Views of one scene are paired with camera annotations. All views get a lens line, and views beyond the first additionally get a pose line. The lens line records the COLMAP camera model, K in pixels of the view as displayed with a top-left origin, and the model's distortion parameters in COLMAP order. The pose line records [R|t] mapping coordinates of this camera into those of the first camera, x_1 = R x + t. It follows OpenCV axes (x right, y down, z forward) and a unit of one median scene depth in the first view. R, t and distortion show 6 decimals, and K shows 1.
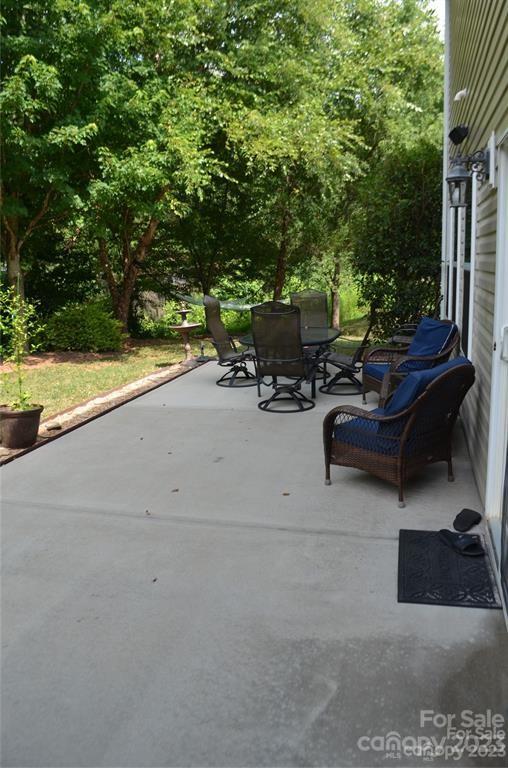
lens RADIAL K [[600.9, 0, 248.1], [0, 600.9, 362.5], [0, 0, 1]] dist [-0.085216, 0.014440]
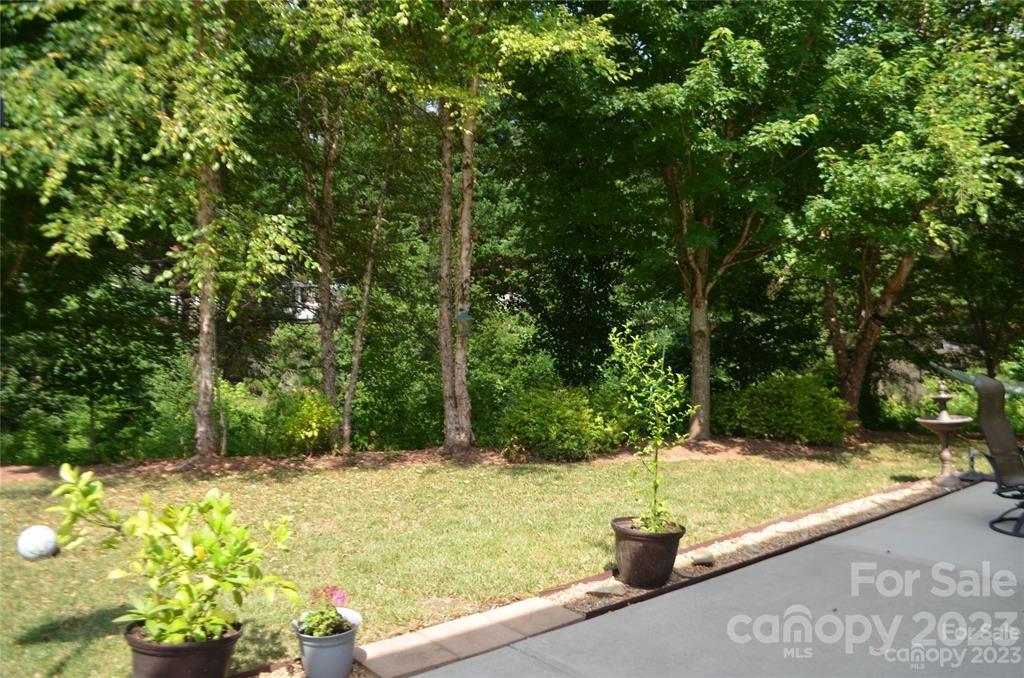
lens RADIAL K [[801.3, 0, 545.2], [0, 801.3, 335.3], [0, 0, 1]] dist [-0.085216, 0.014440]
pose [[0.826229, 0.038819, -0.561995, 0.006870], [-0.116845, 0.987736, -0.103557, -0.017457], [0.551083, 0.151228, 0.820633, 0.103731]]
